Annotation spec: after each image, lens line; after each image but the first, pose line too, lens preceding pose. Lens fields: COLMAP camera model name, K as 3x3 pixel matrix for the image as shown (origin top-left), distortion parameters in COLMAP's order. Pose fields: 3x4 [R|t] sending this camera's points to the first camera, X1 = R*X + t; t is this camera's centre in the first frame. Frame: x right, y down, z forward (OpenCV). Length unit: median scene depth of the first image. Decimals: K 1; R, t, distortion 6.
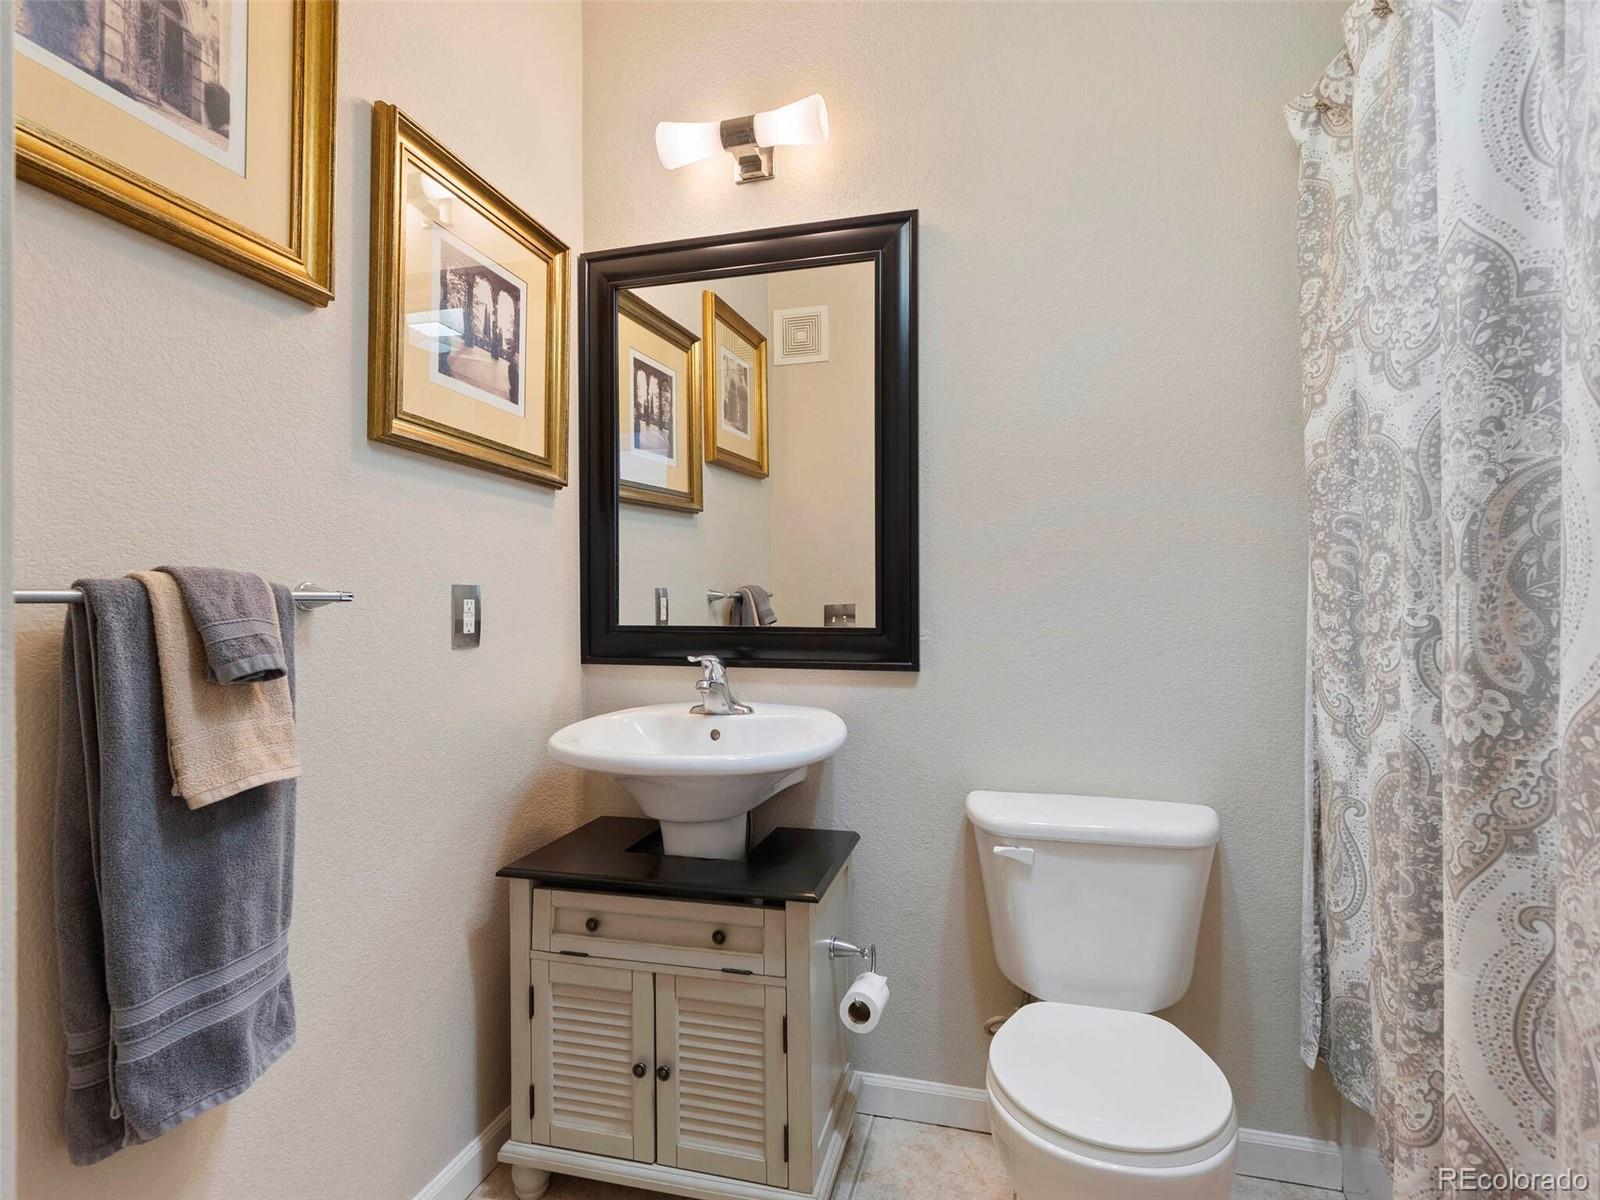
lens RADIAL K [[856.1, 0, 797.9], [0, 856.1, 595.1], [0, 0, 1]] dist [0.002764, 0.000702]
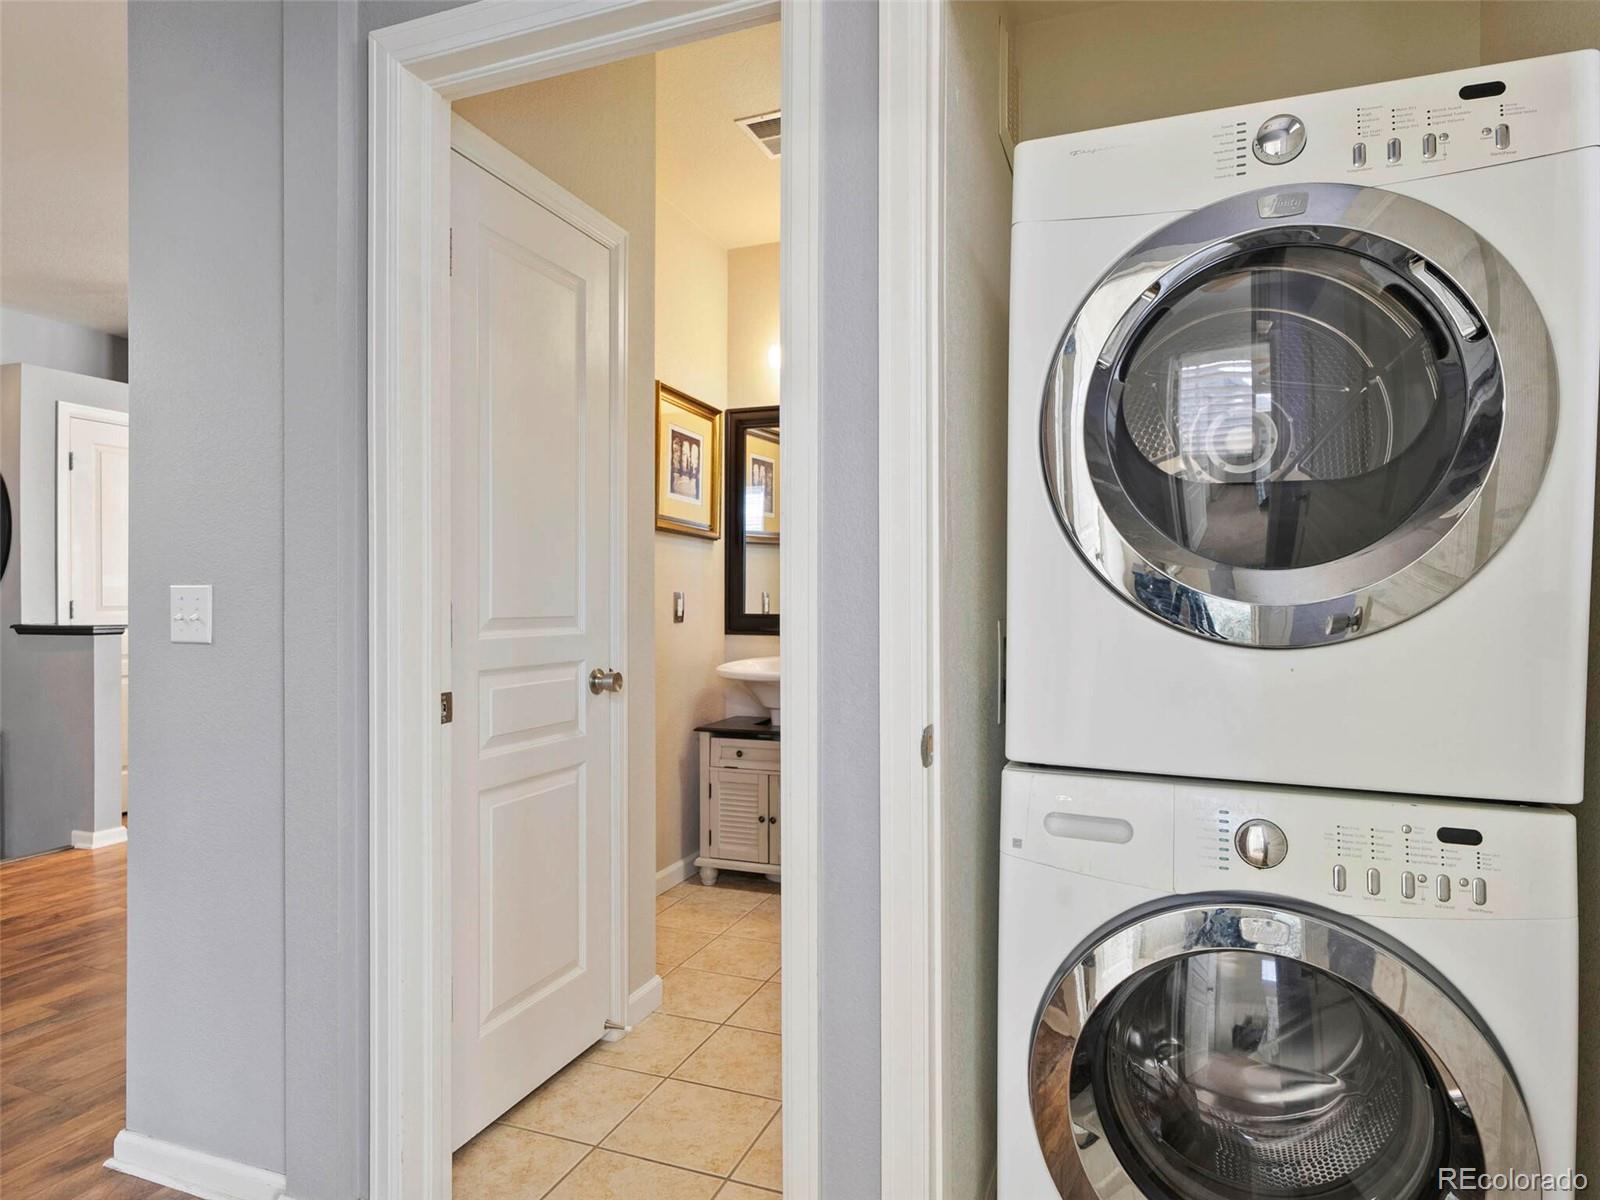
lens RADIAL K [[932.1, 0, 799.7], [0, 932.1, 594.9], [0, 0, 1]] dist [-0.003237, -0.000293]
pose [[0.995830, 0.010599, -0.090611, 0.097872], [-0.009906, 0.999918, 0.008095, -0.025473], [0.090689, -0.007163, 0.995853, -1.107693]]
